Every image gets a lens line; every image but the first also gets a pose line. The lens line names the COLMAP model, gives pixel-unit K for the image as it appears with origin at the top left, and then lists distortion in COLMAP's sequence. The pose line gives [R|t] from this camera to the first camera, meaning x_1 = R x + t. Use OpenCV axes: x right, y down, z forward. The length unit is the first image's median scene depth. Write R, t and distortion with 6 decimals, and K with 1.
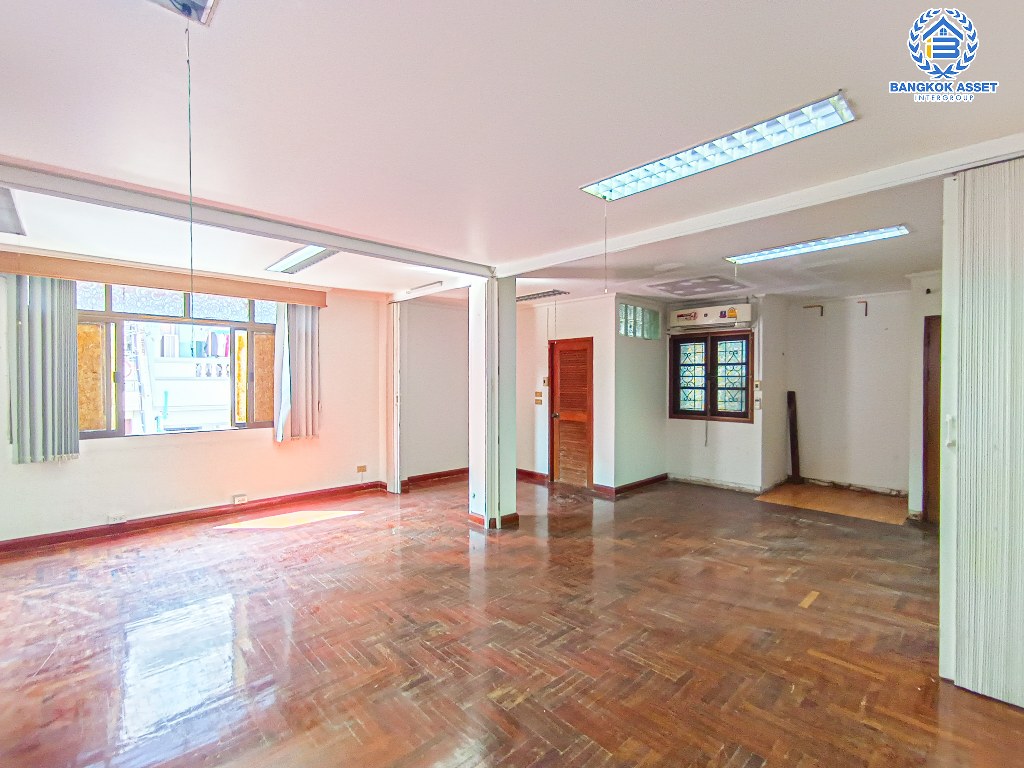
lens RADIAL K [[480.0, 0, 505.4], [0, 480.0, 388.8], [0, 0, 1]] dist [-0.002947, 0.000139]
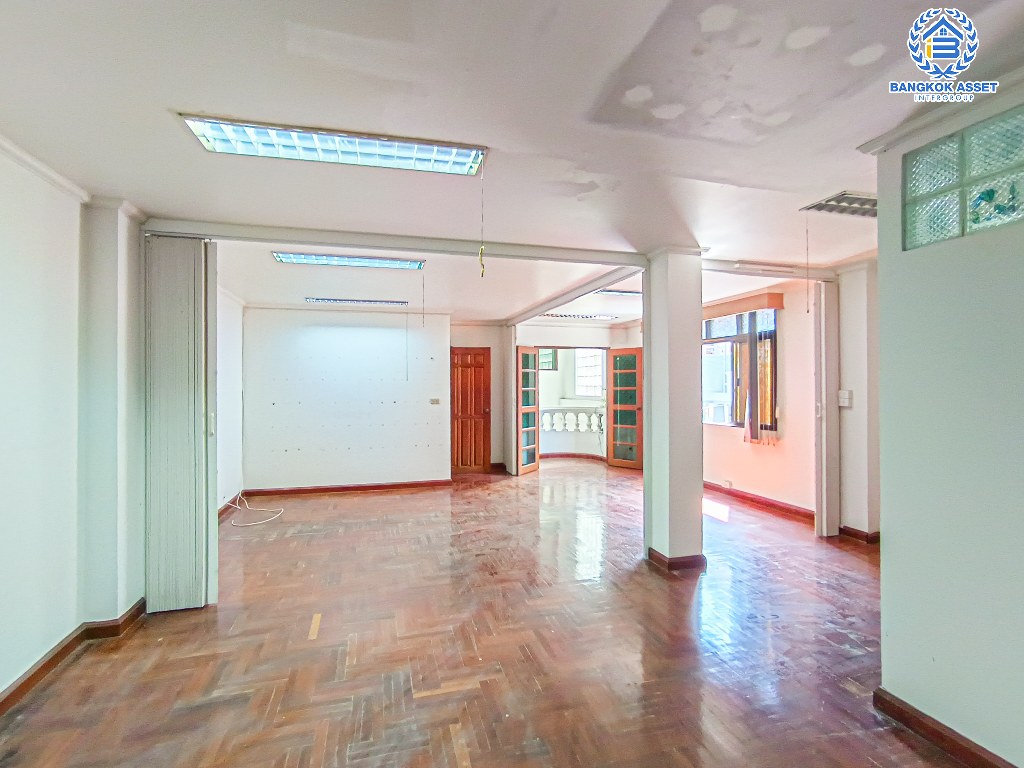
lens RADIAL K [[480.0, 0, 509.1], [0, 480.0, 383.1], [0, 0, 1]] dist [-0.002947, 0.000139]
pose [[-0.467010, -0.006712, -0.884226, 1.239717], [-0.003622, 0.999977, -0.005678, -0.027305], [0.884244, 0.000551, -0.467024, 1.705511]]
